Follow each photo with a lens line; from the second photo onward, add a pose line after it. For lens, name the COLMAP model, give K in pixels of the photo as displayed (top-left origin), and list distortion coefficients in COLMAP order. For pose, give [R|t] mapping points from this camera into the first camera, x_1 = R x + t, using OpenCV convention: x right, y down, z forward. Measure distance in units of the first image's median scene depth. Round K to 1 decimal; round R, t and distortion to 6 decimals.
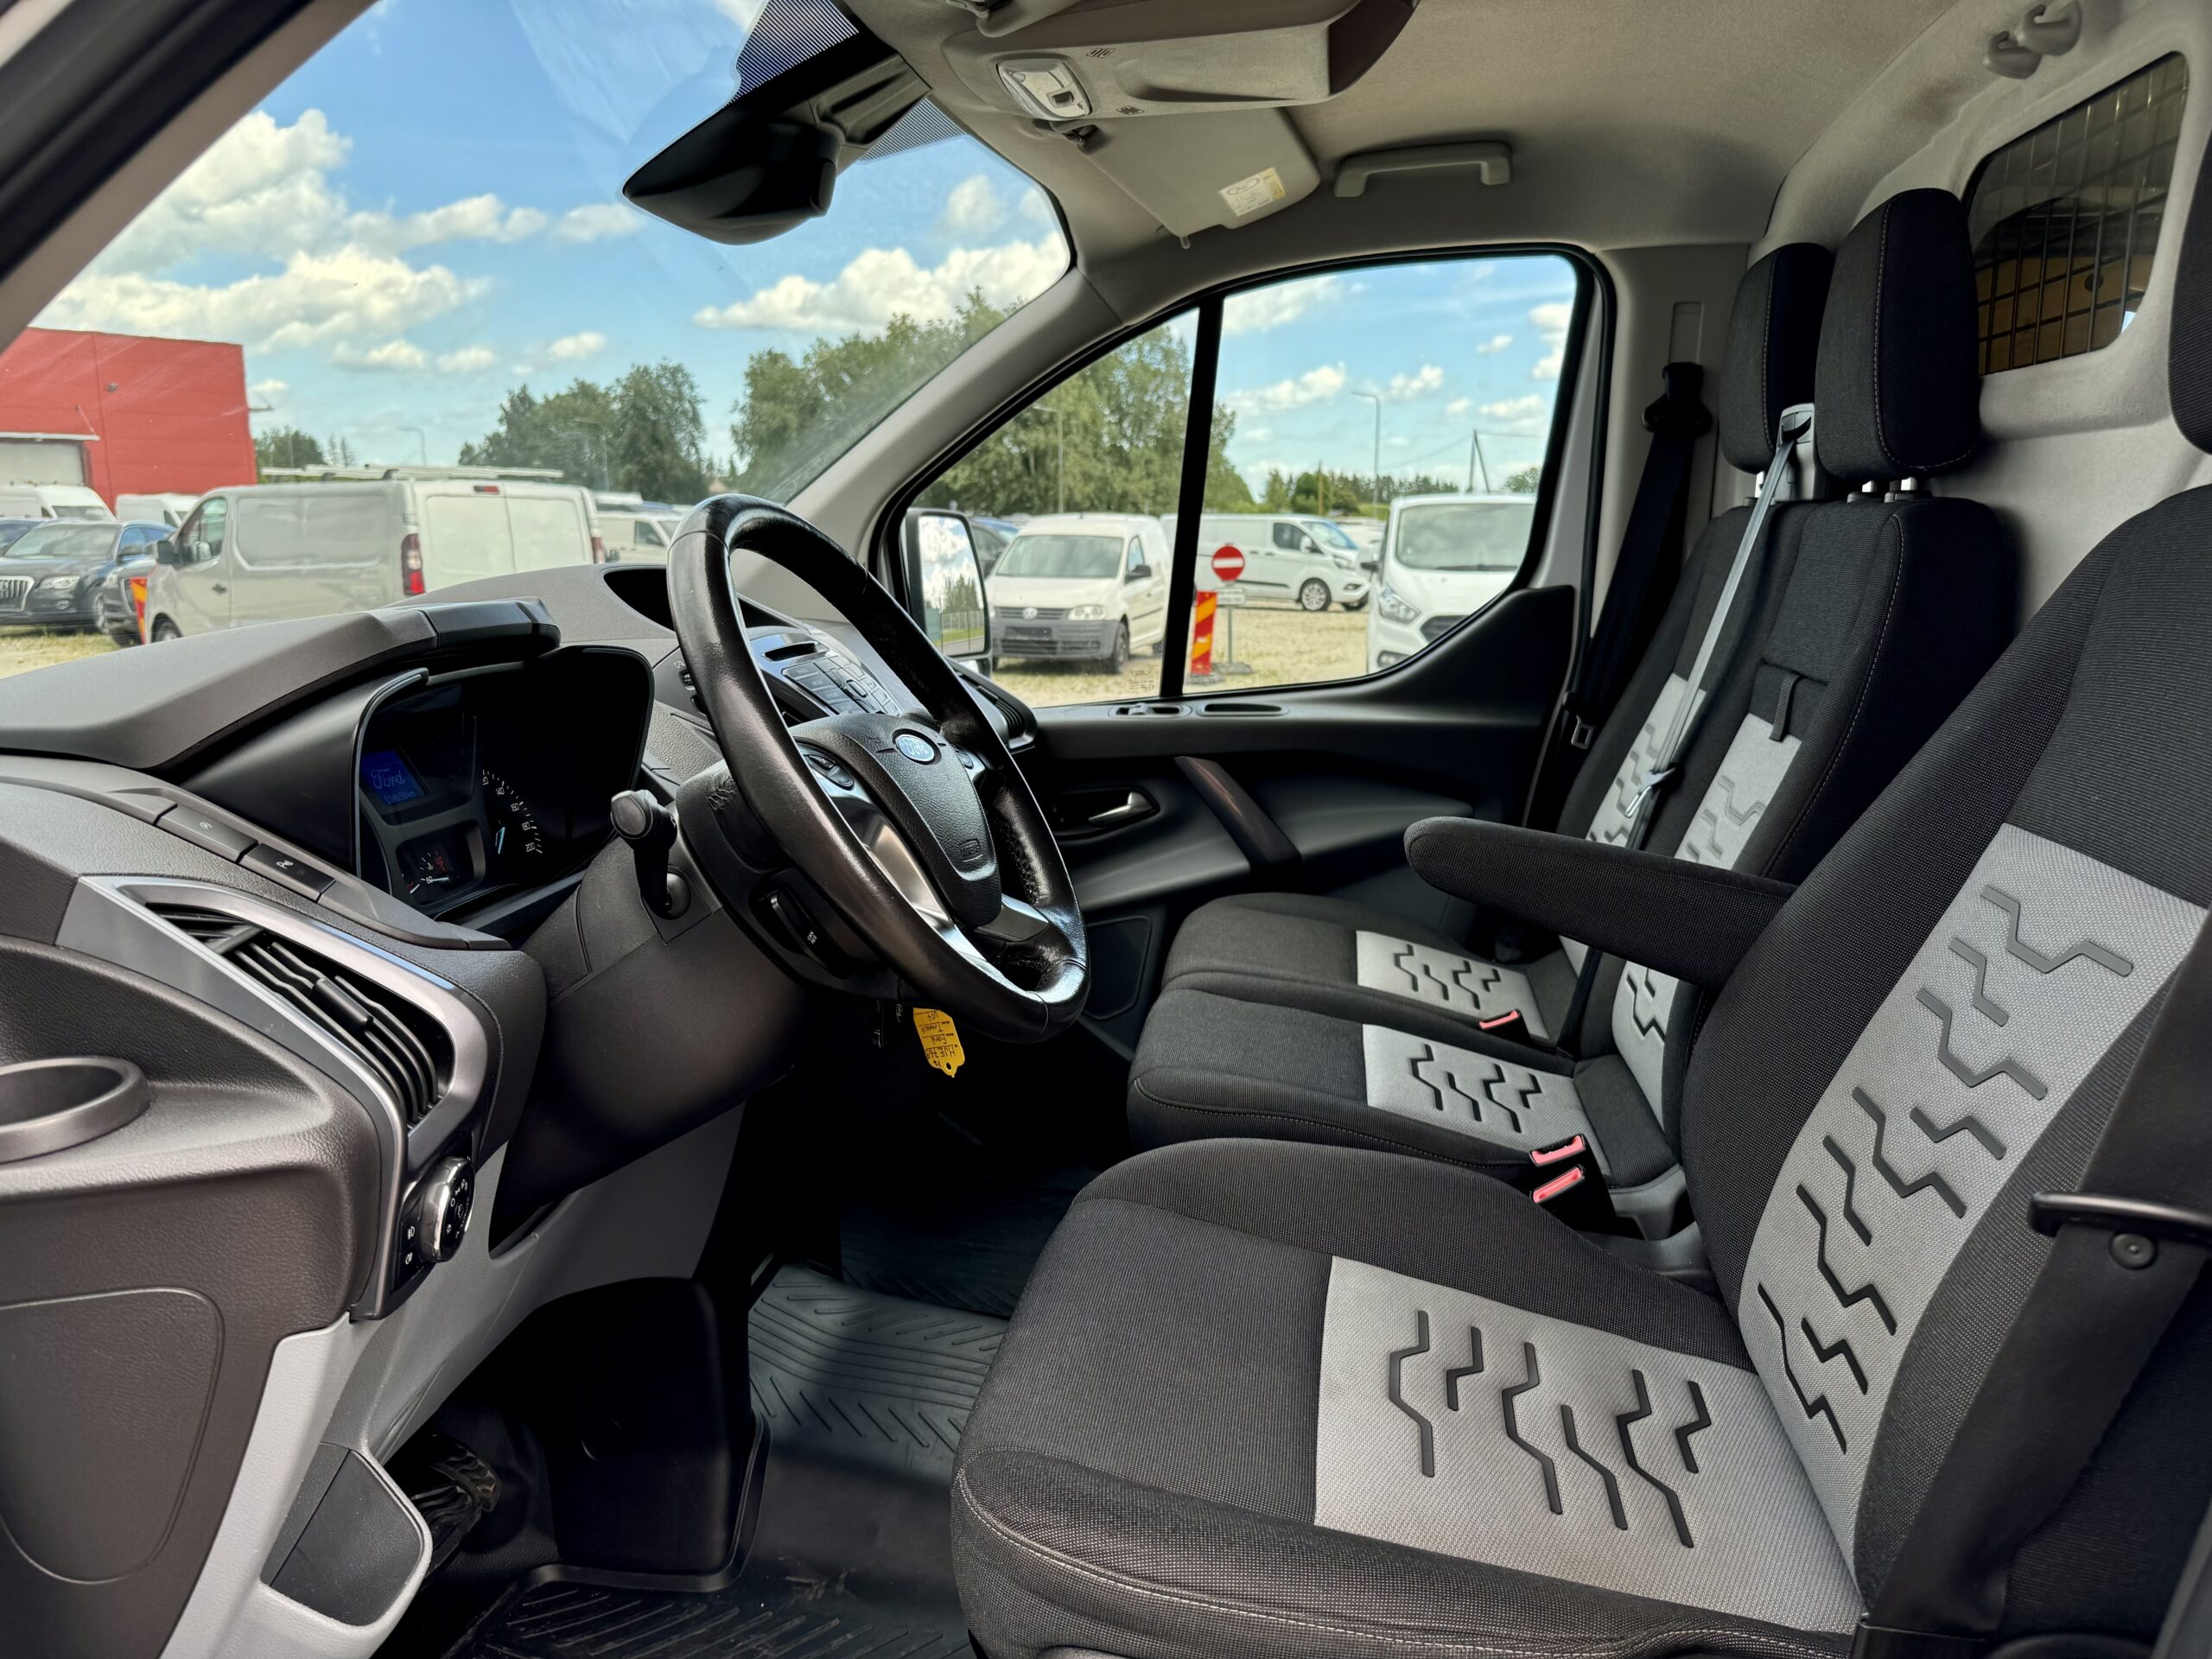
lens RADIAL K [[1572.9, 0, 1114.7], [0, 1572.9, 798.4], [0, 0, 1]] dist [0.010398, -0.006799]
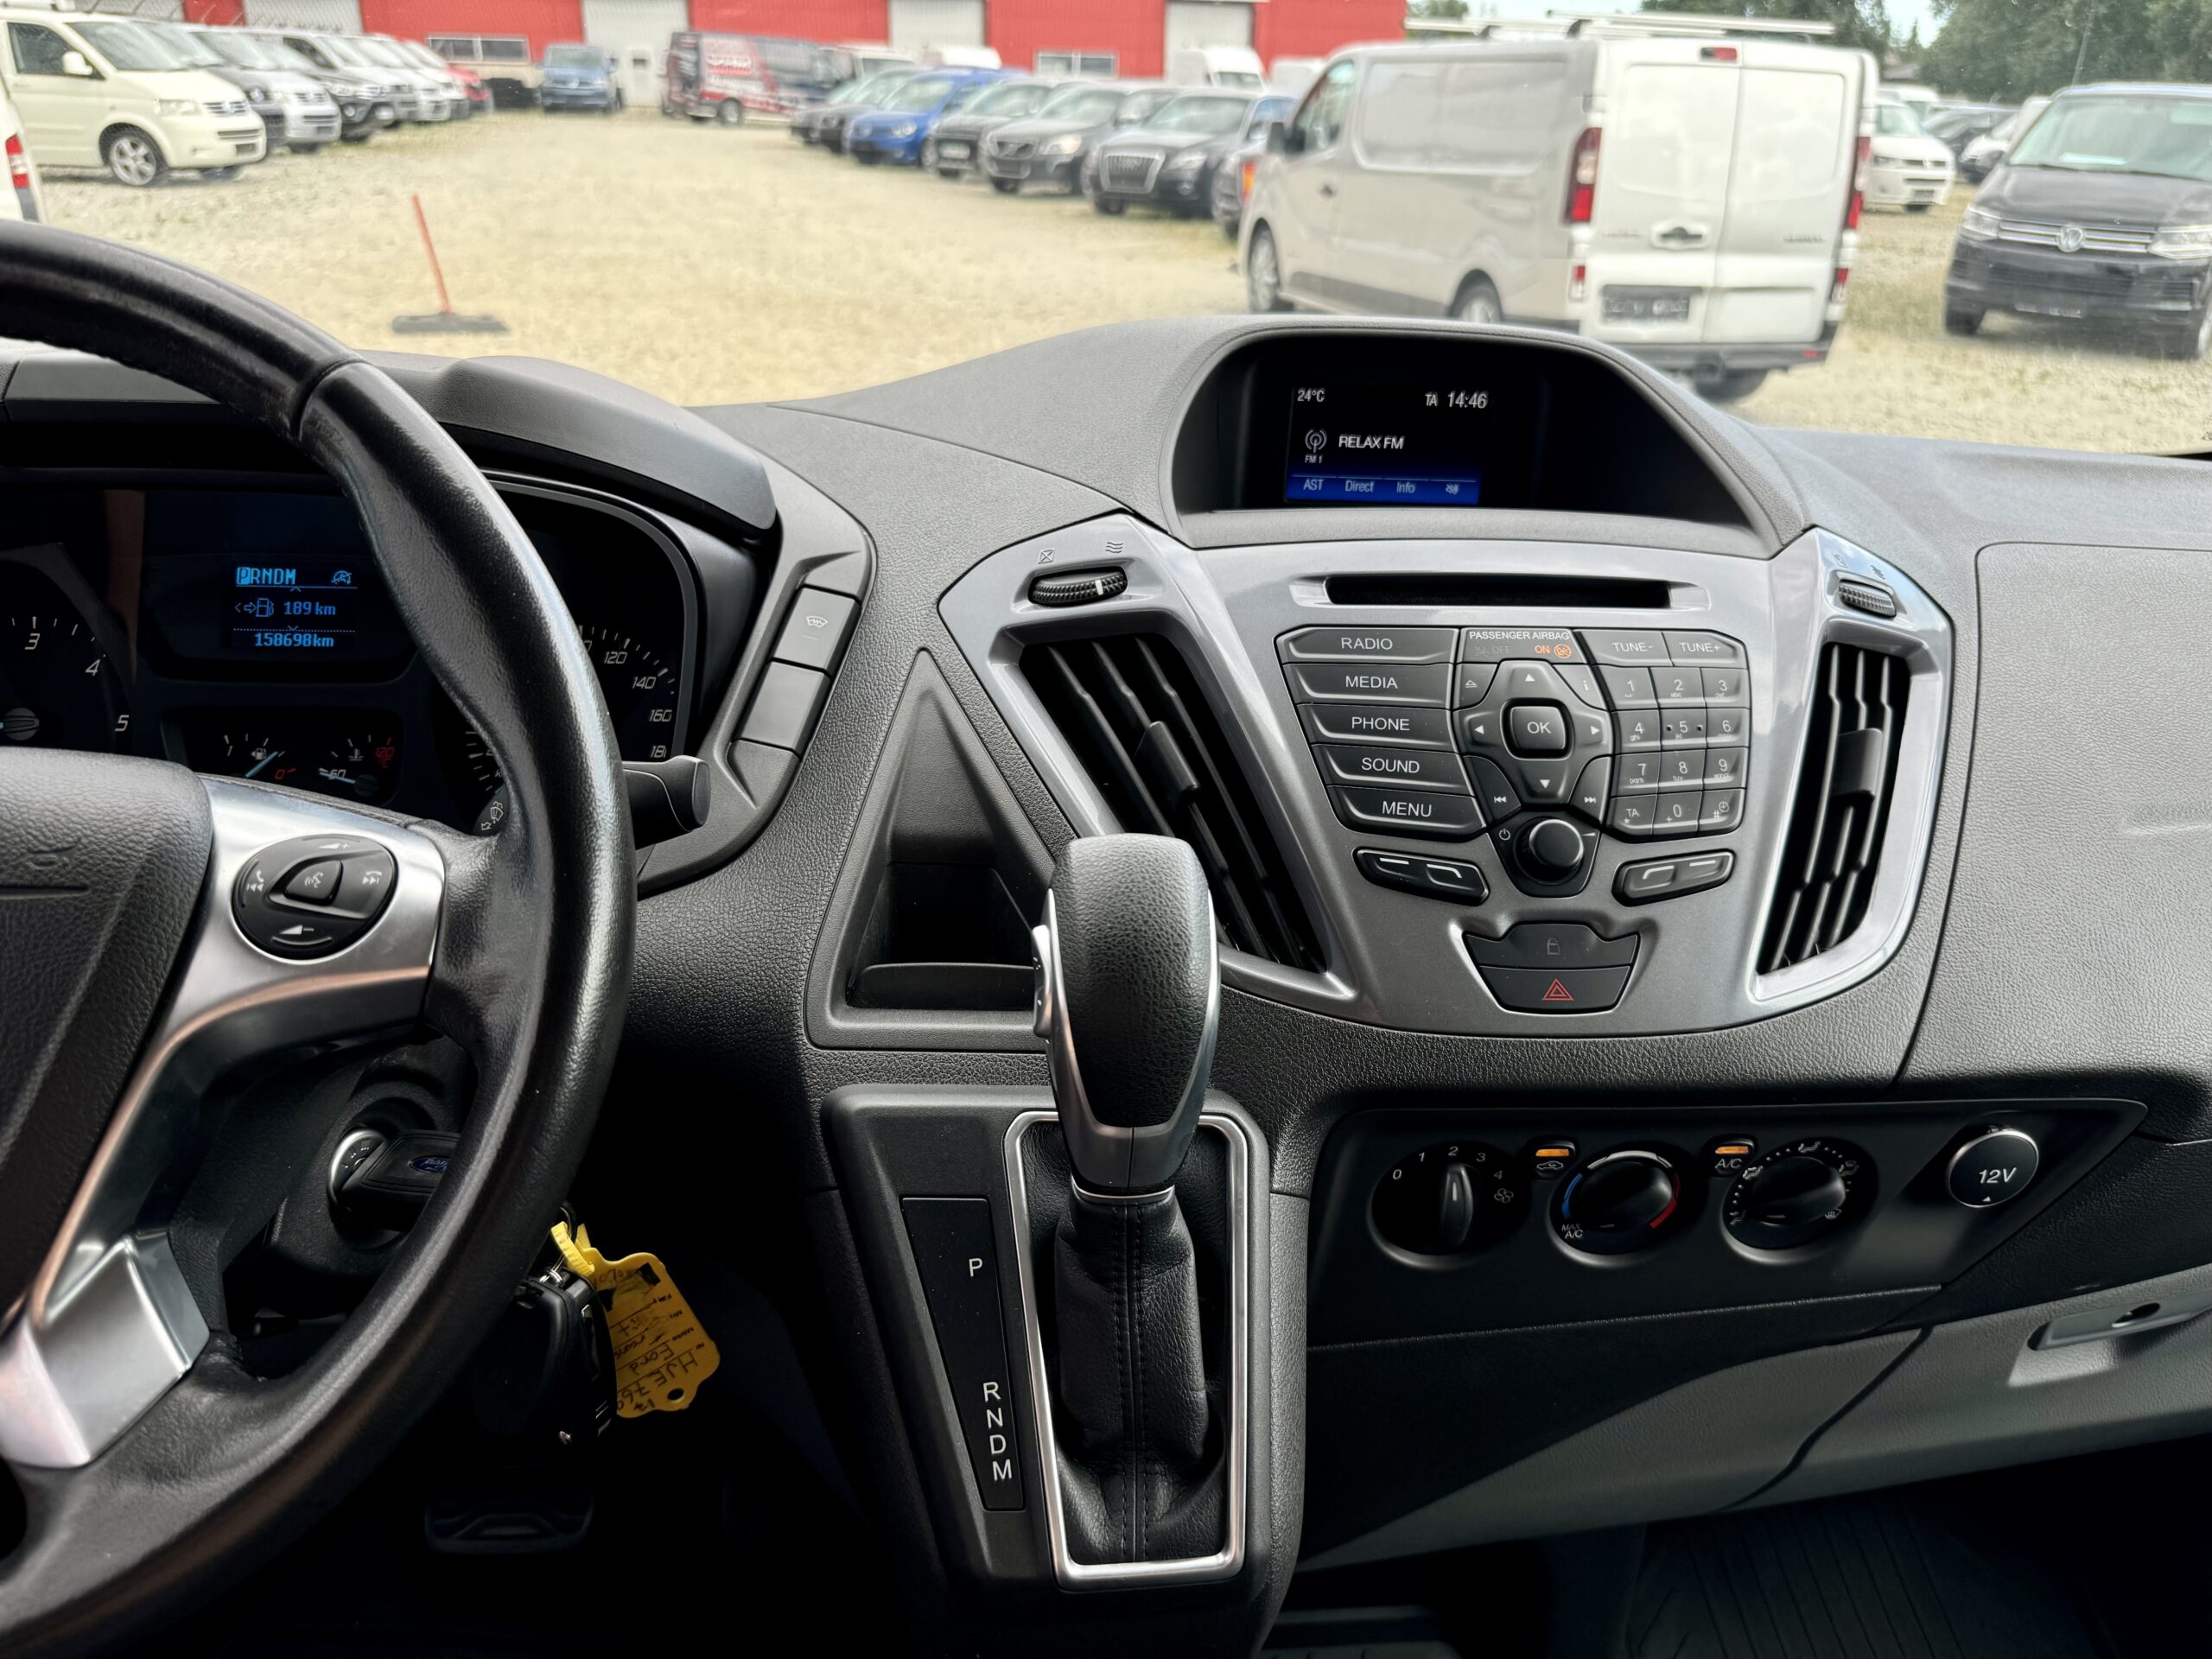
lens RADIAL K [[1572.9, 0, 1114.7], [0, 1572.9, 798.4], [0, 0, 1]] dist [0.010398, -0.006799]
pose [[0.792259, 0.271106, -0.546651, -0.951871], [-0.130601, 0.950457, 0.282089, -0.343919], [0.596045, -0.152095, 0.788415, 1.818020]]
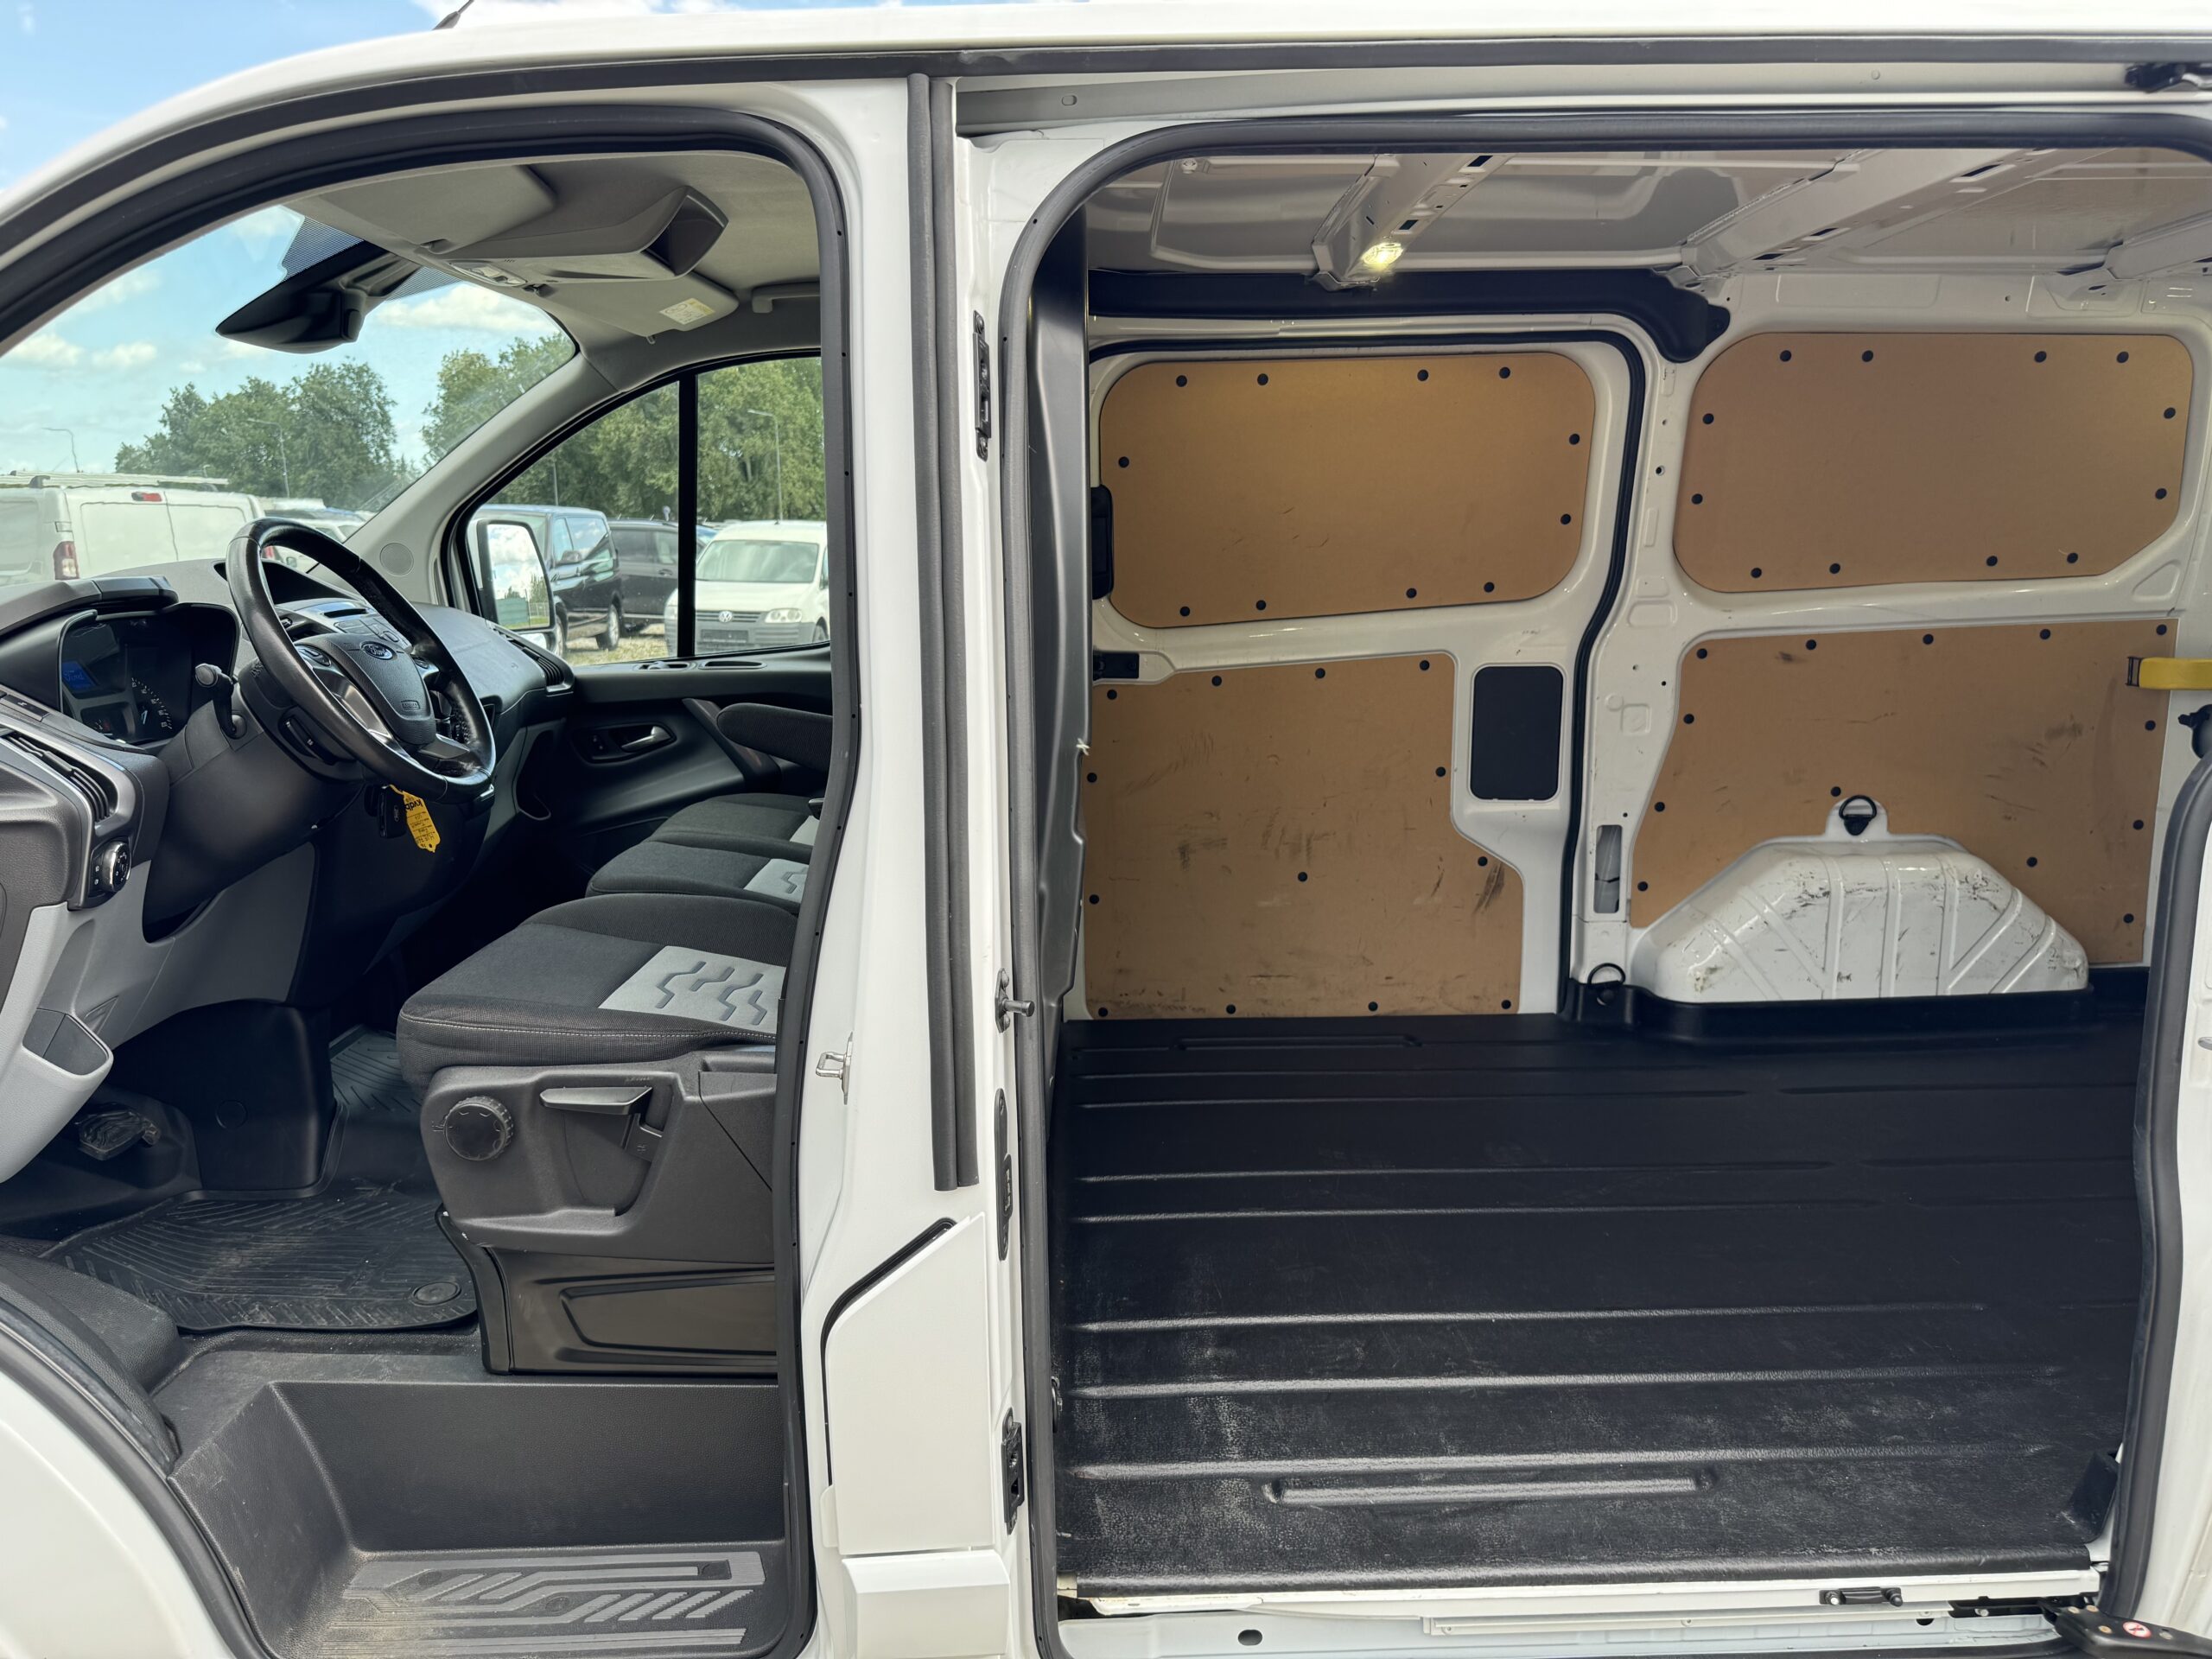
lens RADIAL K [[1572.9, 0, 1114.7], [0, 1572.9, 798.4], [0, 0, 1]] dist [0.010398, -0.006799]
pose [[0.985995, -0.030675, 0.163932, 0.184114], [0.031224, 0.999512, -0.000771, 0.074382], [-0.163829, 0.005878, 0.986471, -0.434825]]
